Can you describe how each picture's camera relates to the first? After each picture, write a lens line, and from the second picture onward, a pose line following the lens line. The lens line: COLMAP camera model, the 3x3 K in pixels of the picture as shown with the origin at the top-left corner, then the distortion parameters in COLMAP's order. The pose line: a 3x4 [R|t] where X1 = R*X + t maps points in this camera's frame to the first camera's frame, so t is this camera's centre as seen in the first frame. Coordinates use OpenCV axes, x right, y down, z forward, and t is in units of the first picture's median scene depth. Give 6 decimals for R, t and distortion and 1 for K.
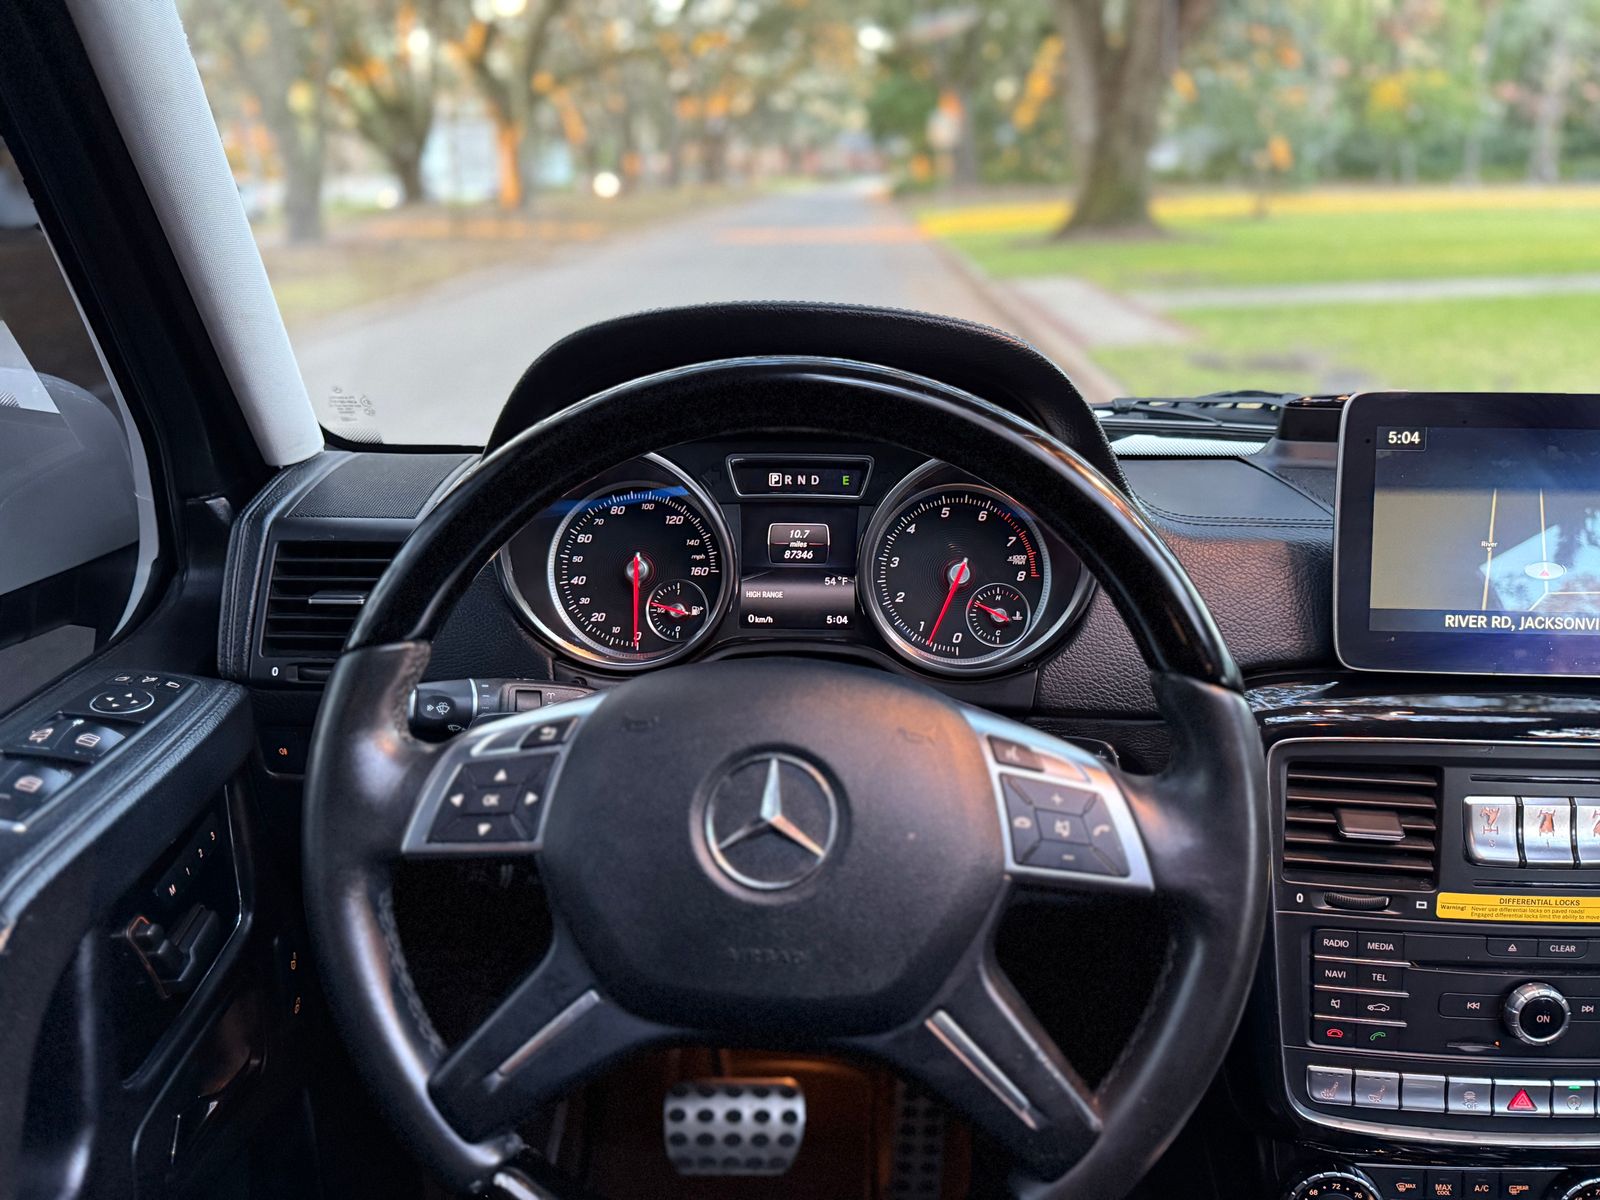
lens RADIAL K [[1096.3, 0, 798.0], [0, 1096.3, 594.2], [0, 0, 1]] dist [0.027772, -0.023764]
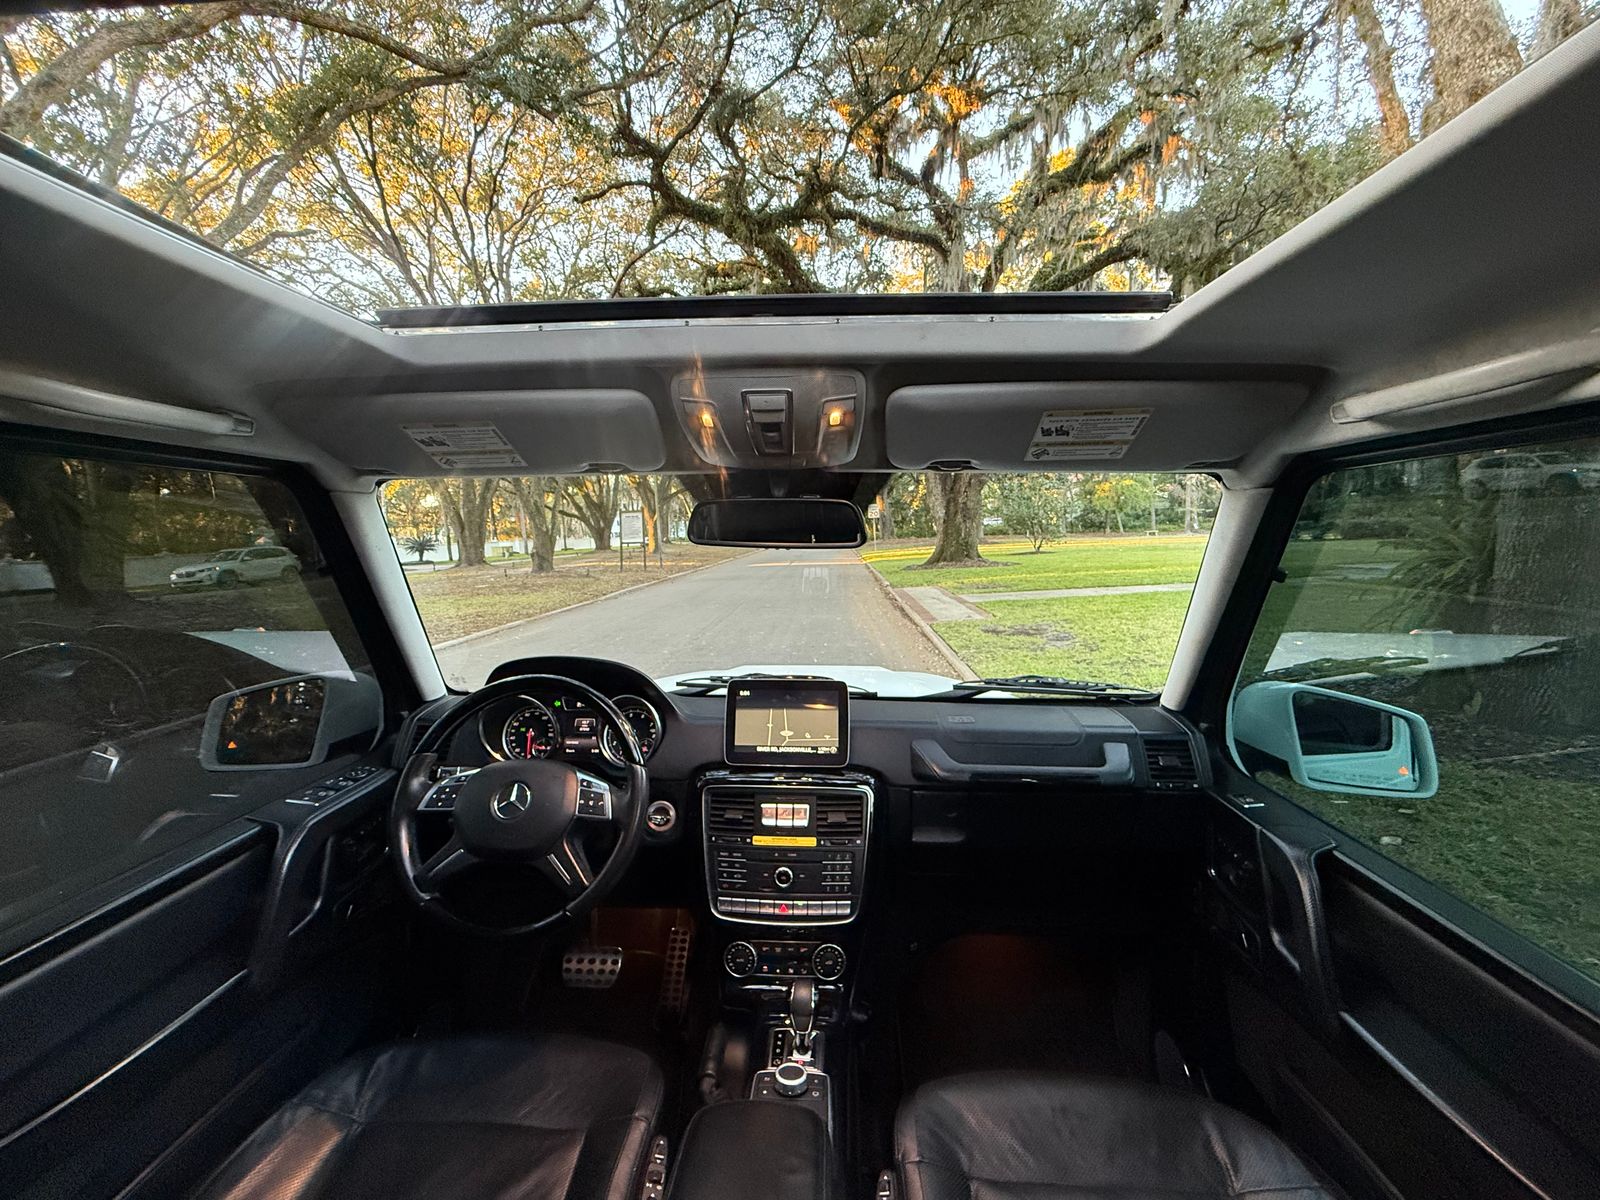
lens RADIAL K [[631.1, 0, 805.4], [0, 631.1, 607.5], [0, 0, 1]] dist [0.003126, 0.000452]
pose [[0.999519, -0.008730, -0.029771, 0.765627], [0.001636, 0.973092, -0.230410, 0.046707], [0.030982, 0.230251, 0.972638, -0.891757]]
